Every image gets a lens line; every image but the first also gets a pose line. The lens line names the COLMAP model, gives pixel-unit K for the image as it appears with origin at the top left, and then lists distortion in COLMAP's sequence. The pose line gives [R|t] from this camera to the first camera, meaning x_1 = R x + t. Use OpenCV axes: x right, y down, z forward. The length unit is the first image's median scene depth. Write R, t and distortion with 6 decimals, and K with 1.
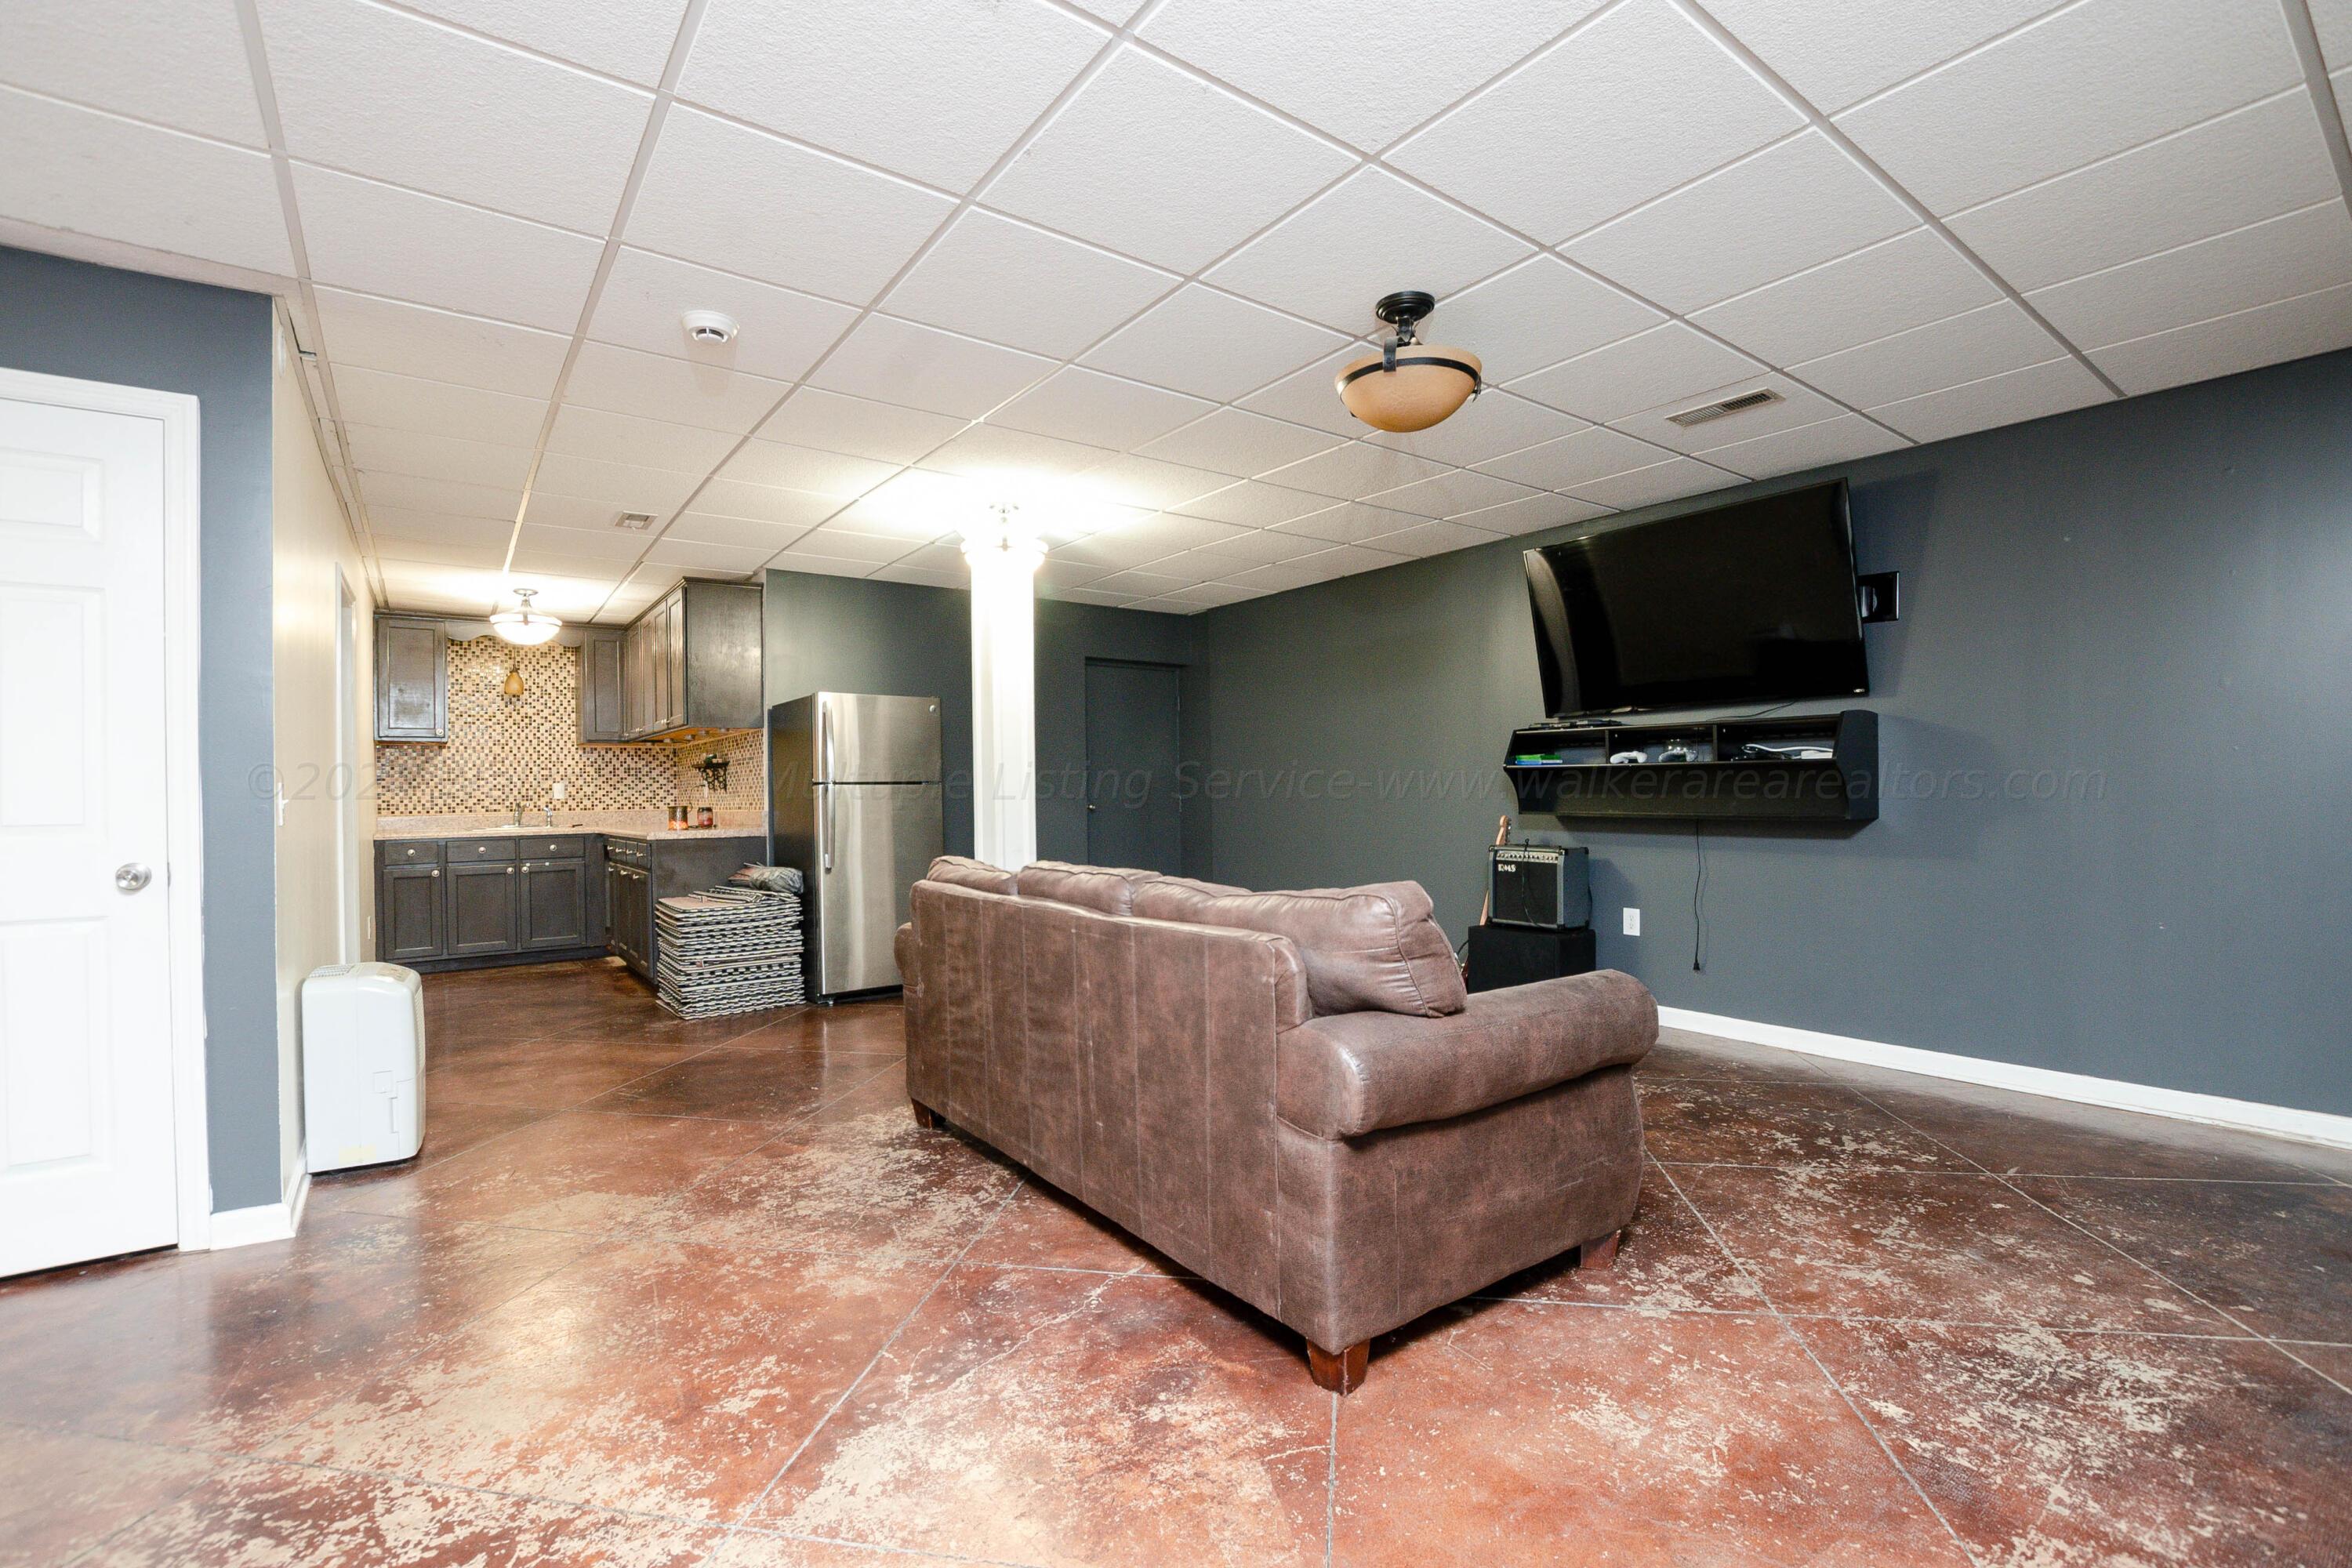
lens RADIAL K [[1027.7, 0, 1176.0], [0, 1027.7, 784.0], [0, 0, 1]] dist [-0.000397, -0.000283]
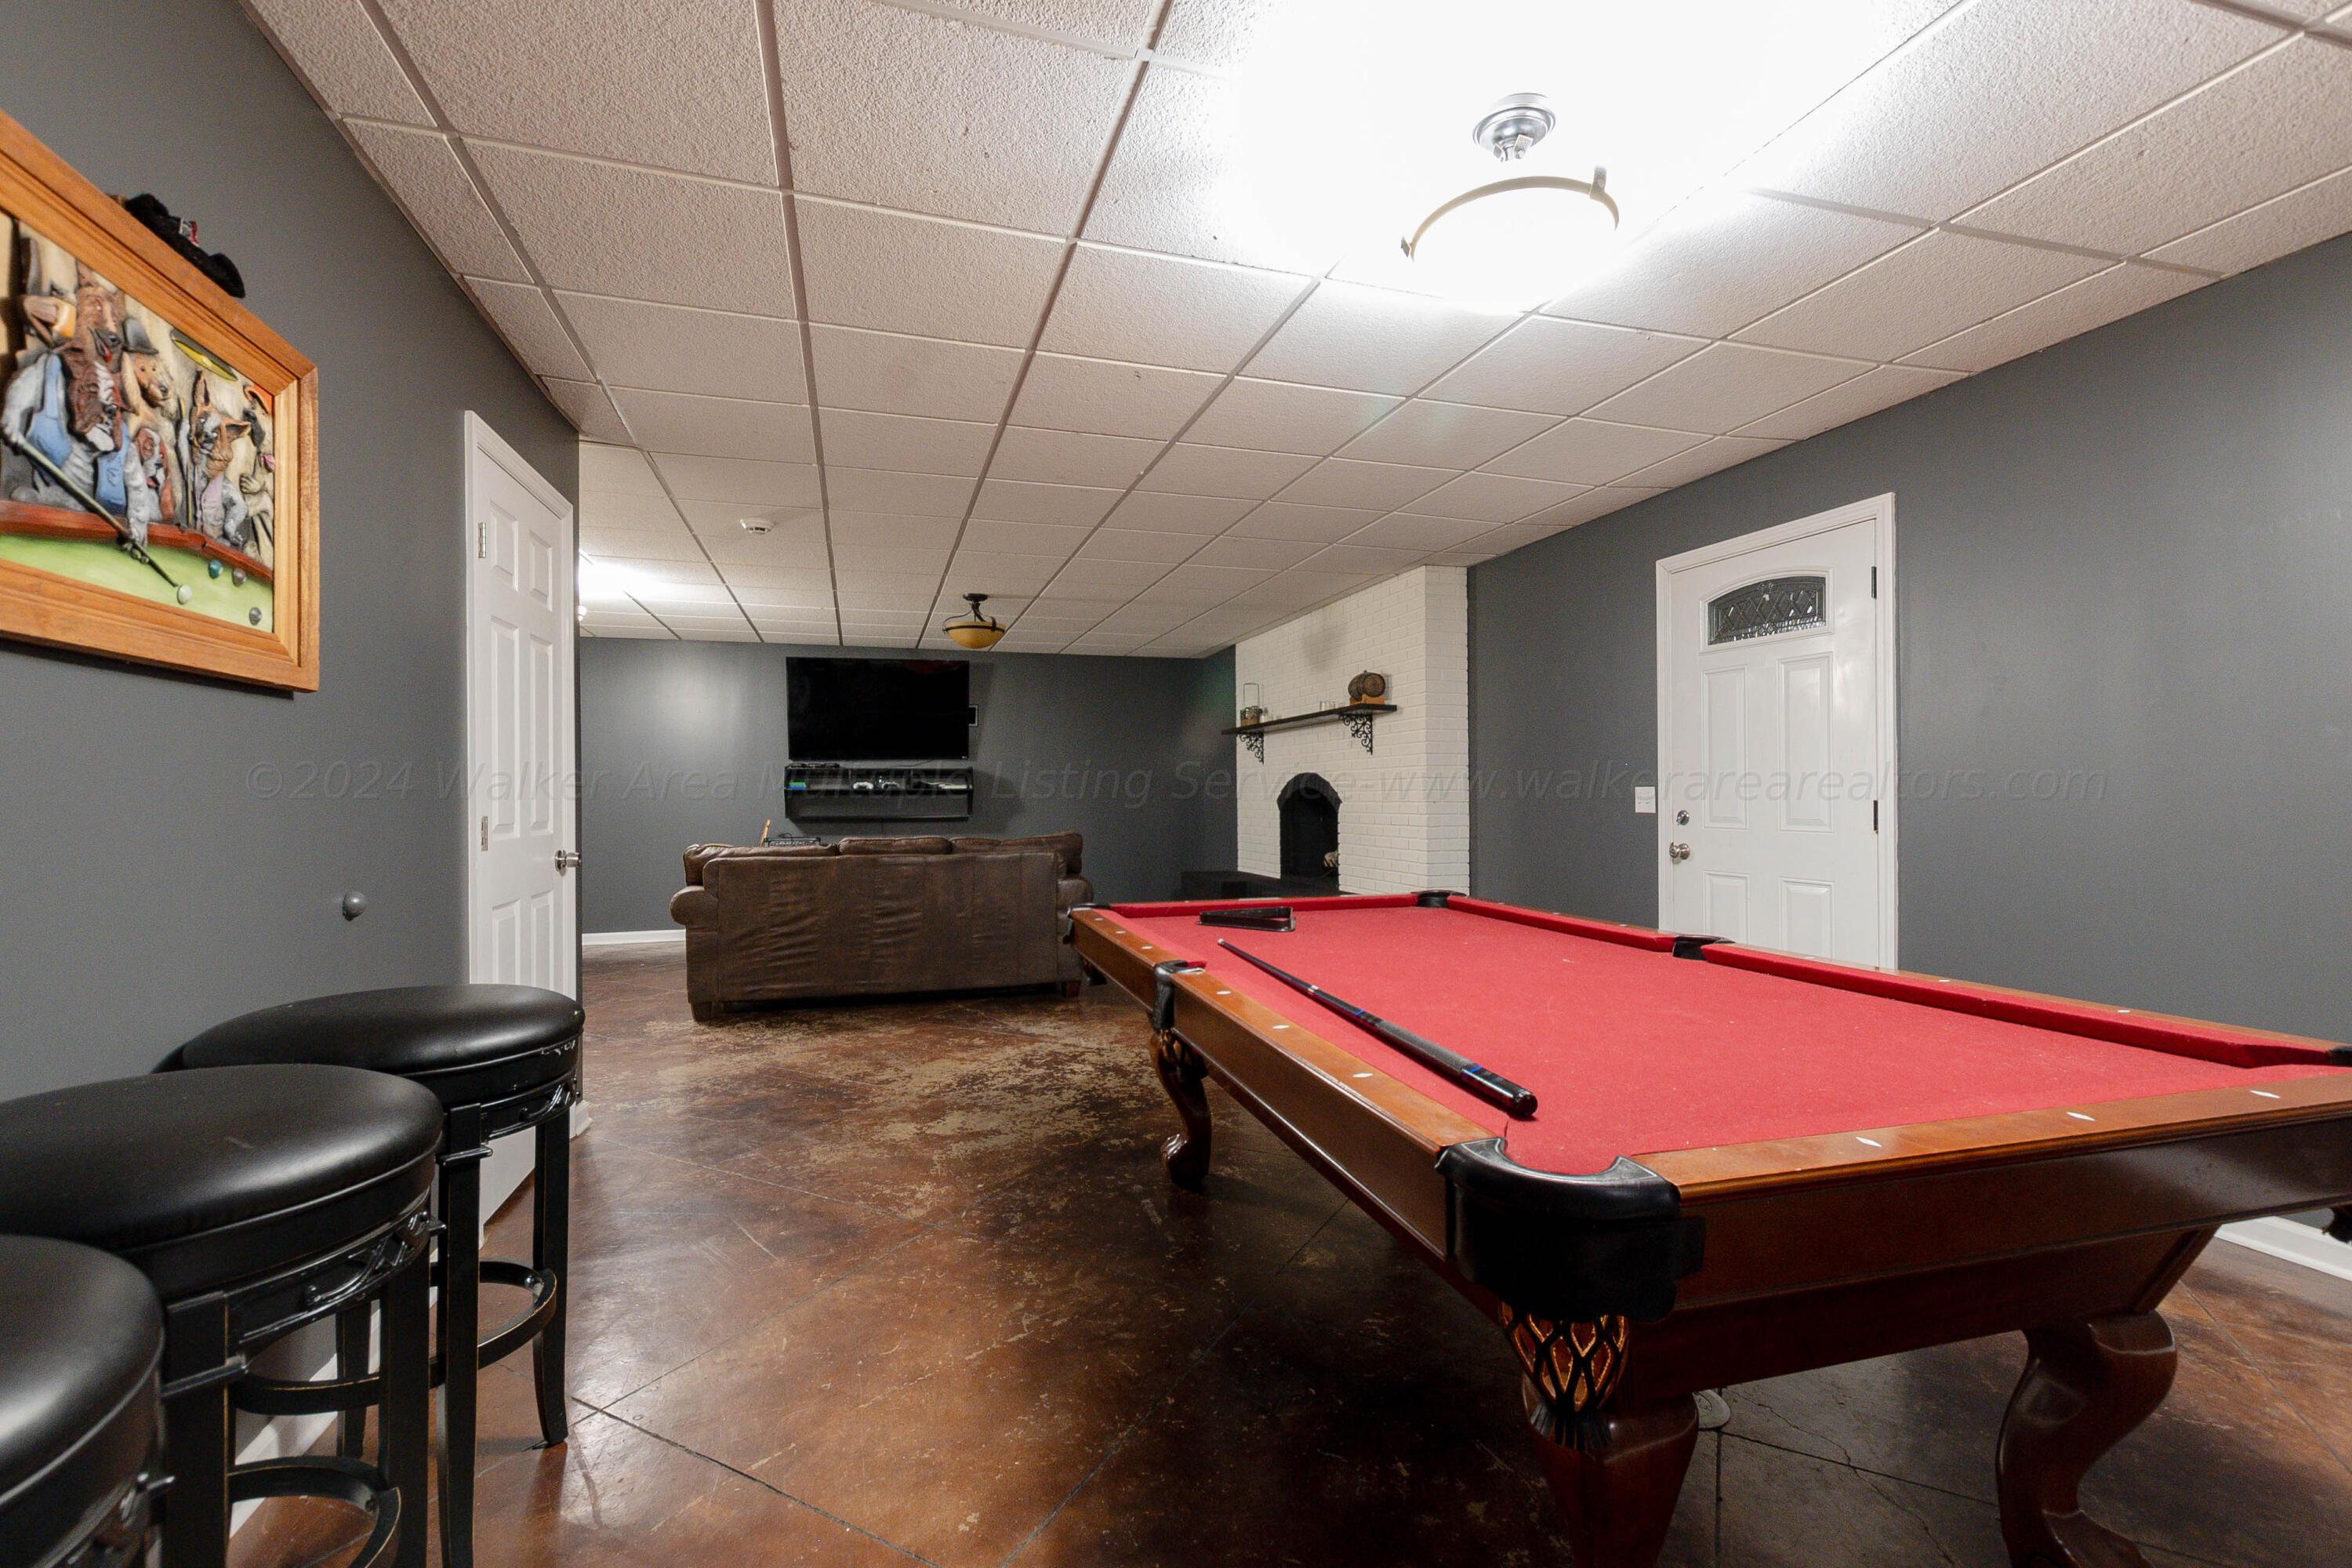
lens RADIAL K [[1027.7, 0, 1176.0], [0, 1027.7, 784.0], [0, 0, 1]] dist [-0.000397, -0.000283]
pose [[0.359711, 0.011336, 0.932995, -1.767429], [0.001236, 0.999920, -0.012626, -0.006316], [-0.933063, 0.005694, 0.359668, -0.244232]]
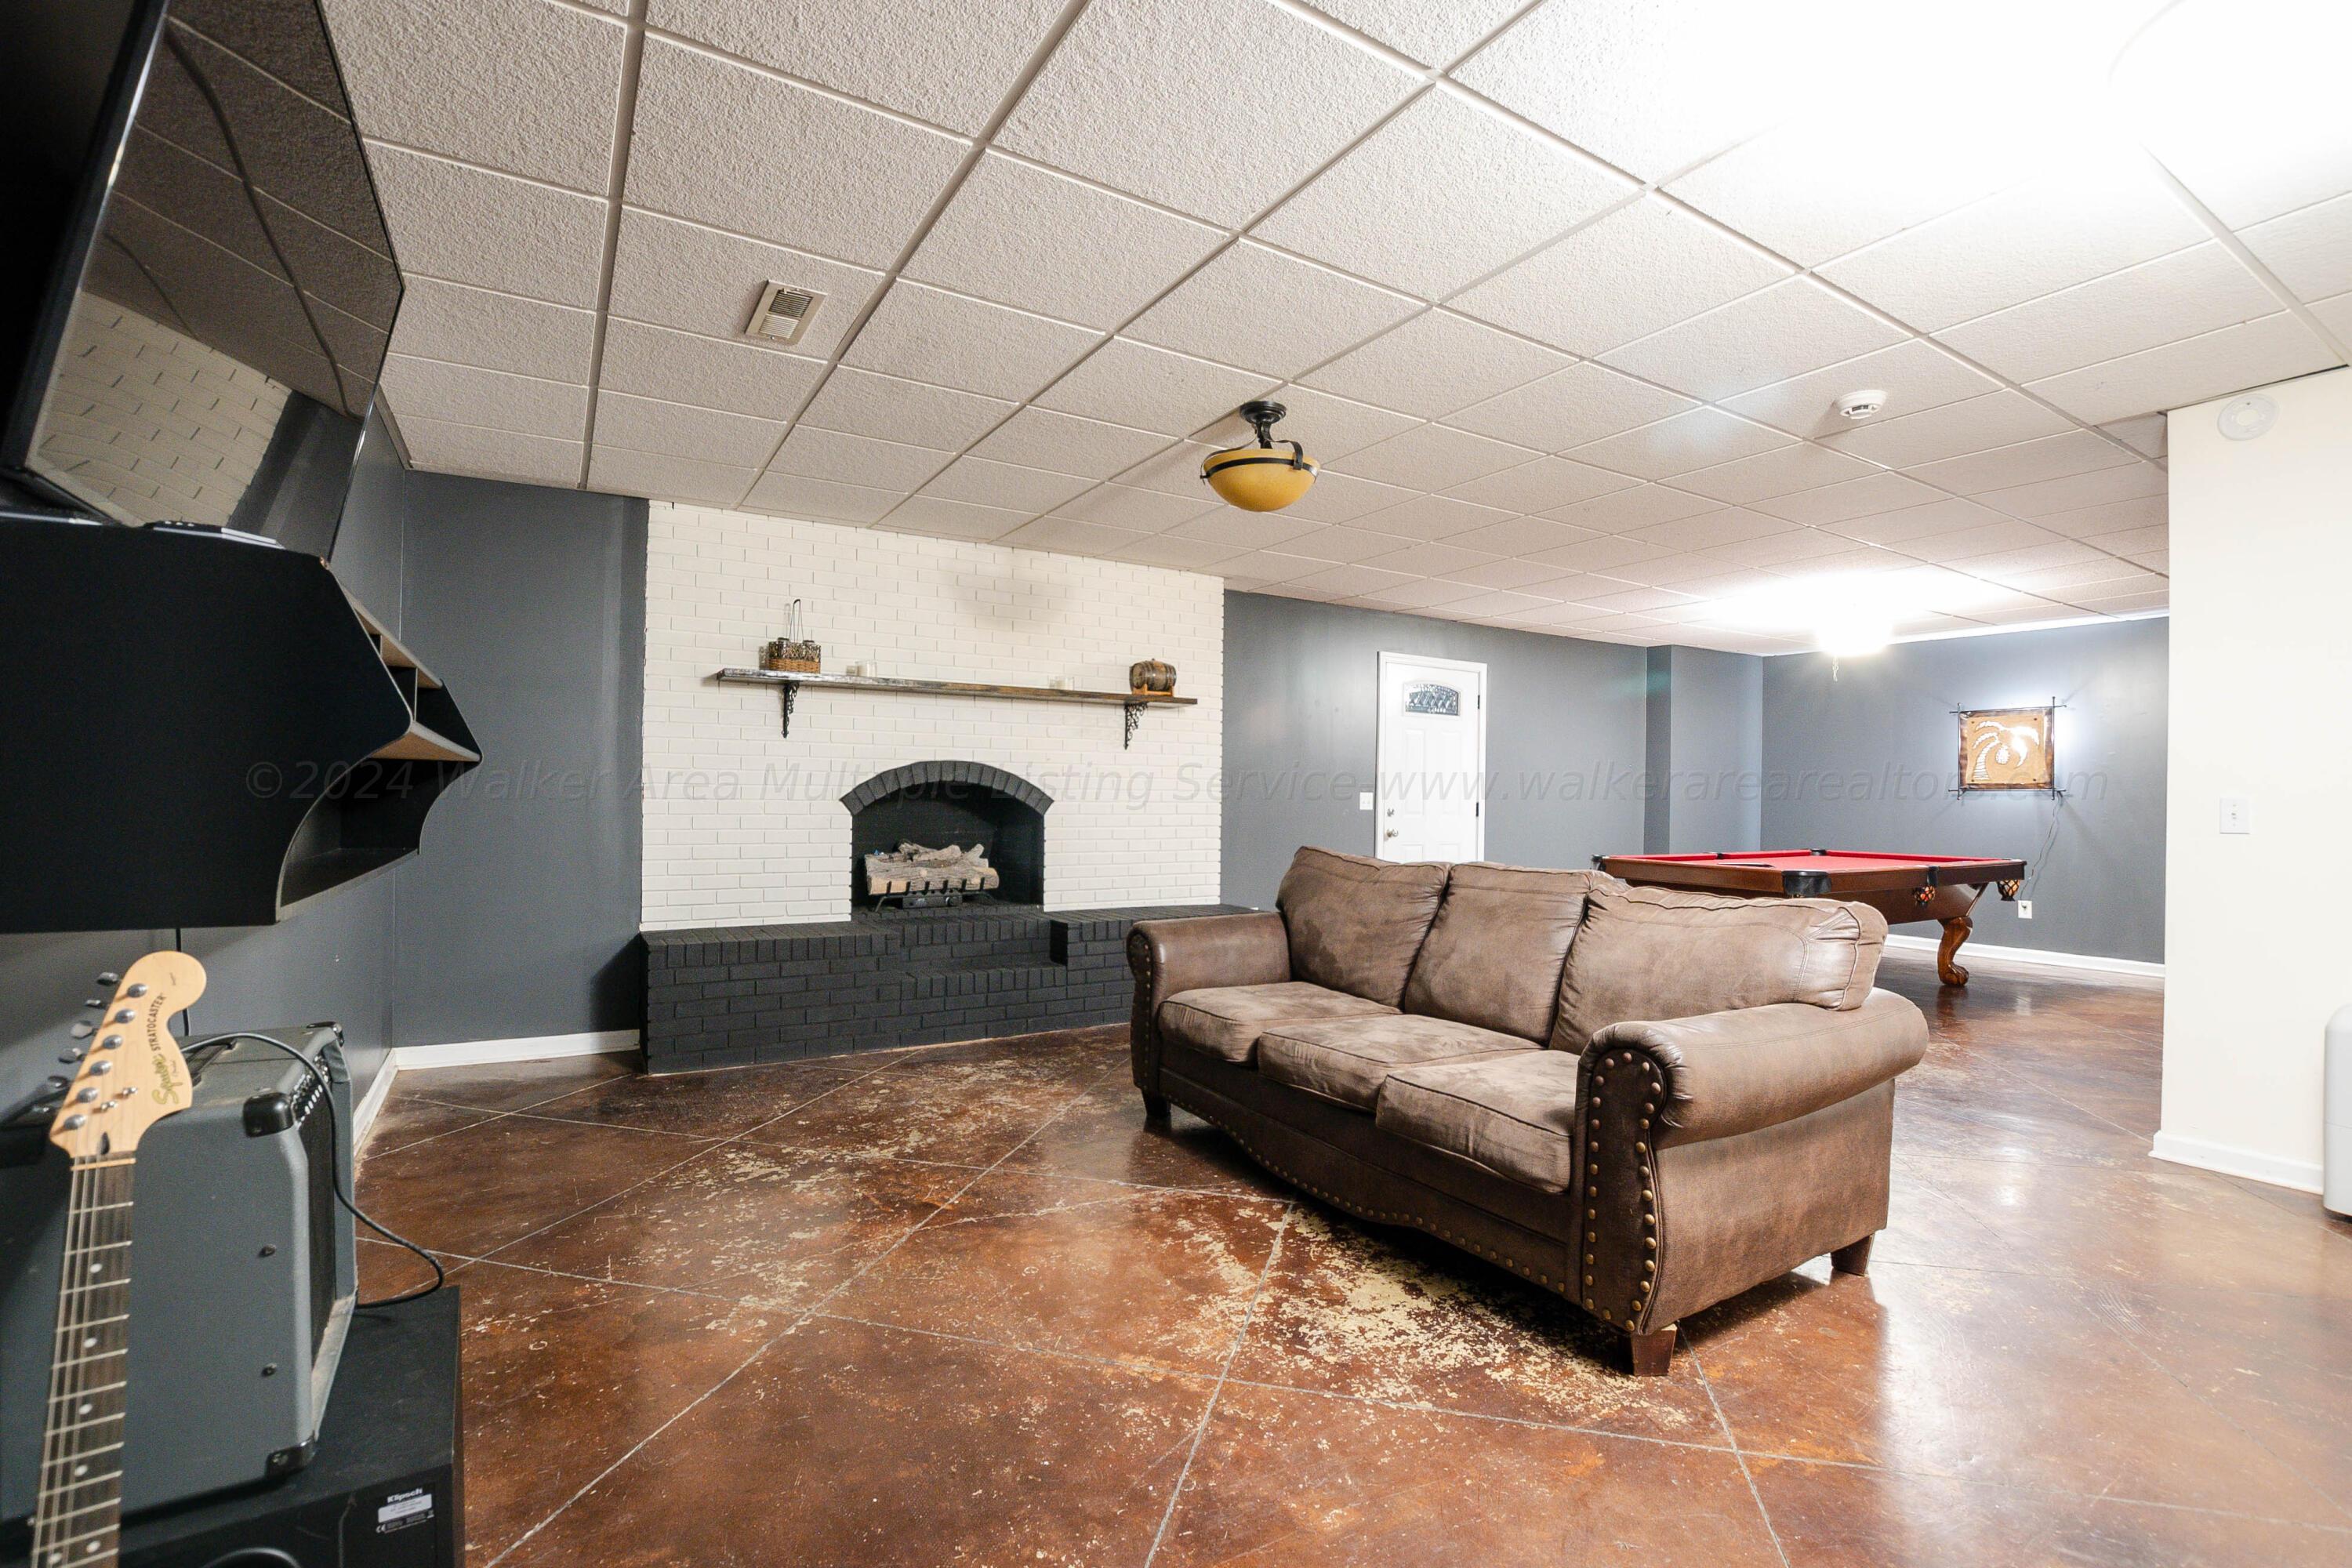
lens RADIAL K [[1027.7, 0, 1176.0], [0, 1027.7, 784.0], [0, 0, 1]] dist [-0.000397, -0.000283]
pose [[-0.996026, -0.003835, 0.088981, 0.207998], [-0.005392, 0.999836, -0.017266, 0.002507], [-0.088900, -0.017677, -0.995884, 2.156671]]
